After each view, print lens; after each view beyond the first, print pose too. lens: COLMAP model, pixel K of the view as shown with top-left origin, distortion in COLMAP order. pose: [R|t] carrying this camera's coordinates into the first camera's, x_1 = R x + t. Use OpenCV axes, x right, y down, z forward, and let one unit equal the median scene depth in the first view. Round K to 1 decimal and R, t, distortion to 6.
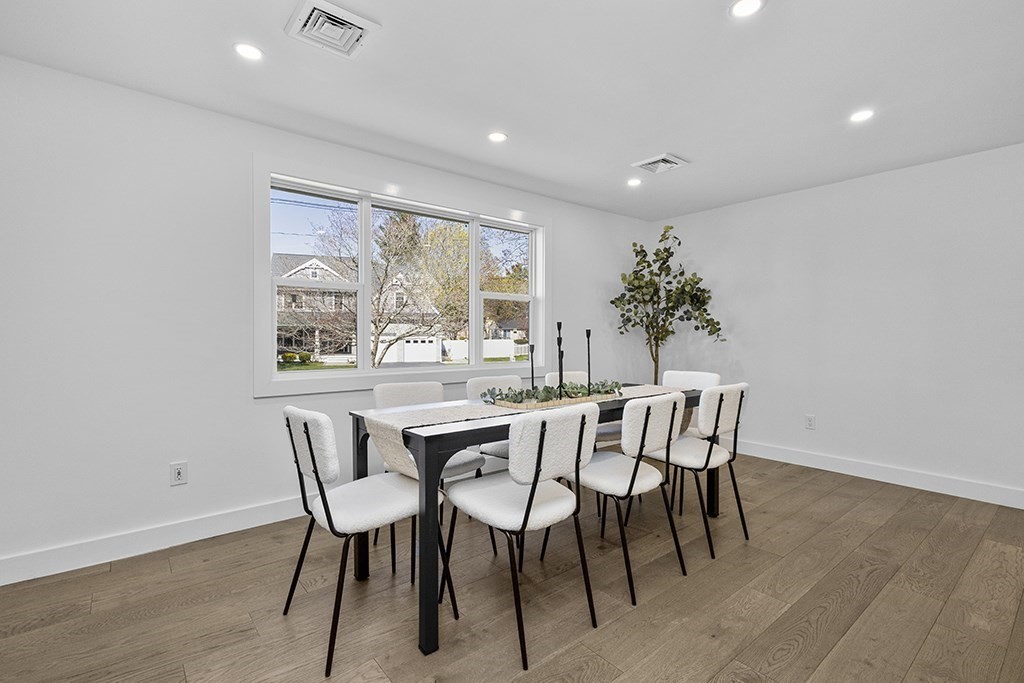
lens RADIAL K [[473.0, 0, 496.7], [0, 473.0, 342.2], [0, 0, 1]] dist [0.009905, -0.002963]
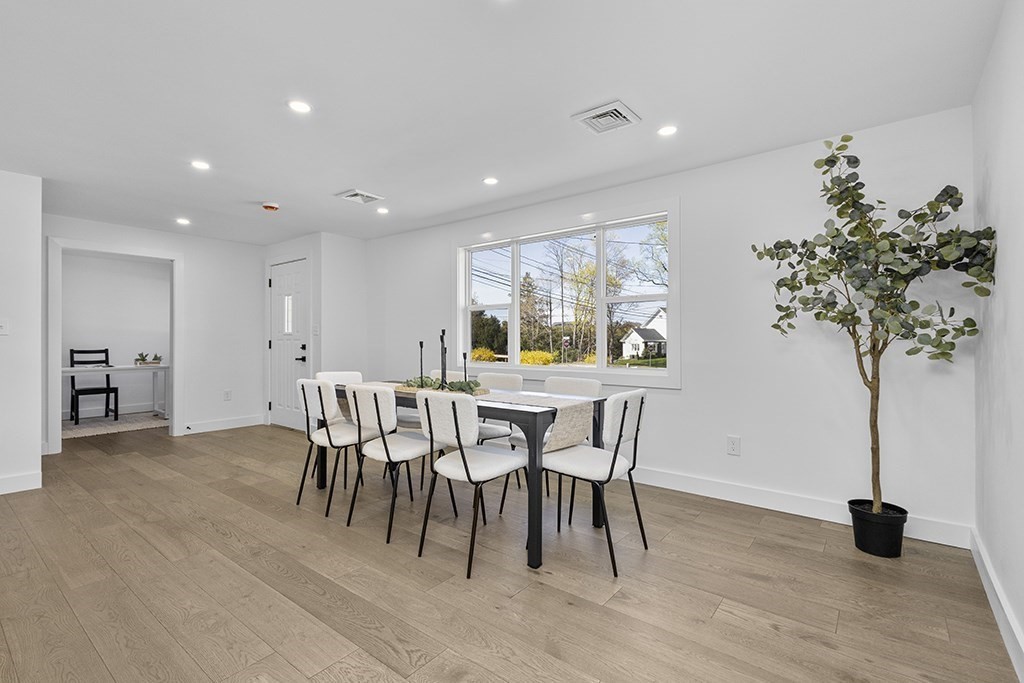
lens RADIAL K [[473.0, 0, 523.7], [0, 473.0, 334.4], [0, 0, 1]] dist [0.009905, -0.002963]
pose [[0.234436, -0.007129, -0.972105, 0.905639], [-0.008901, 0.999915, -0.009479, -0.012427], [0.972091, 0.010875, 0.234353, 0.580899]]
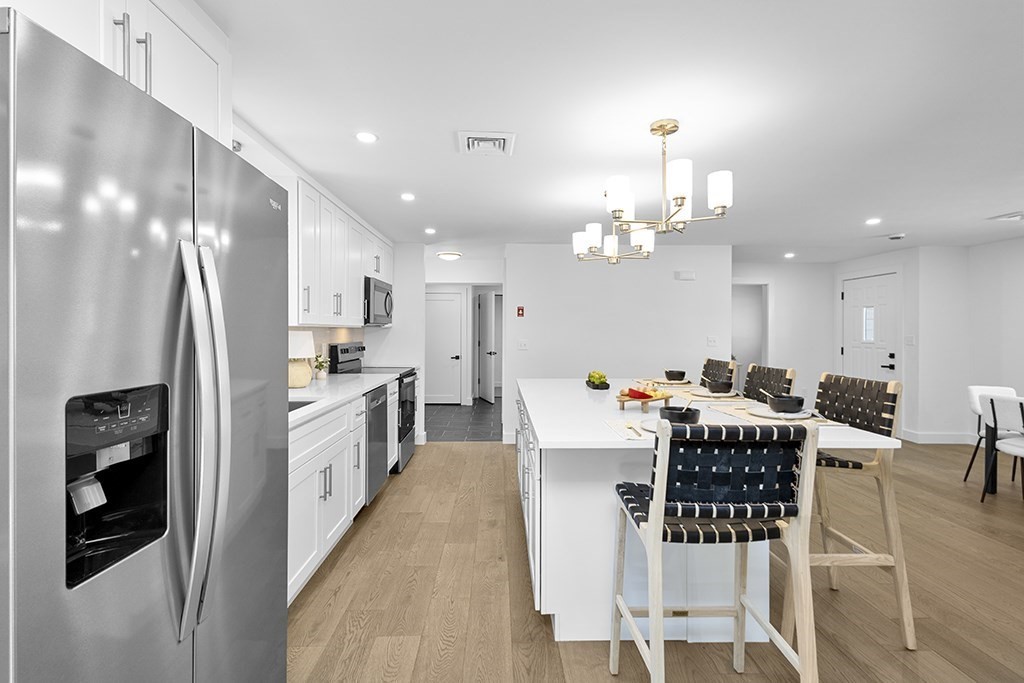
lens RADIAL K [[473.0, 0, 512.2], [0, 473.0, 333.1], [0, 0, 1]] dist [0.009905, -0.002963]
pose [[-0.598548, 0.001921, -0.801085, 1.311833], [-0.010977, 0.999884, 0.010599, -0.055379], [0.801012, 0.015138, -0.598457, 0.231595]]
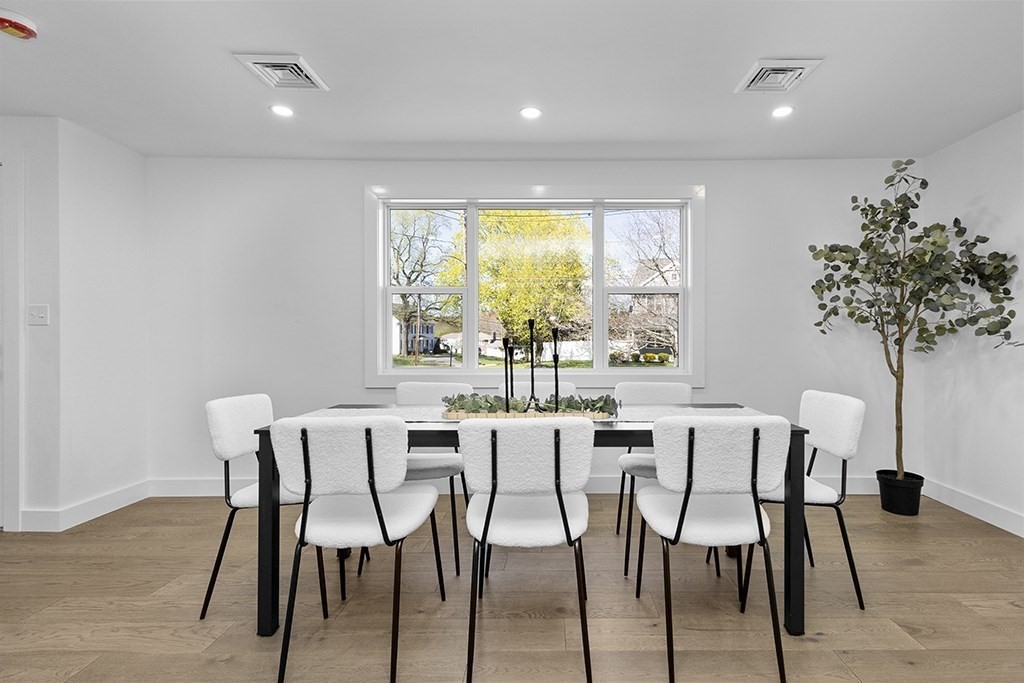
lens RADIAL K [[473.0, 0, 531.2], [0, 473.0, 340.9], [0, 0, 1]] dist [0.009905, -0.002963]
pose [[0.783418, 0.003208, -0.621487, 0.433998], [-0.007316, 0.999965, -0.004061, -0.001187], [0.621452, 0.007729, 0.783414, 0.240206]]
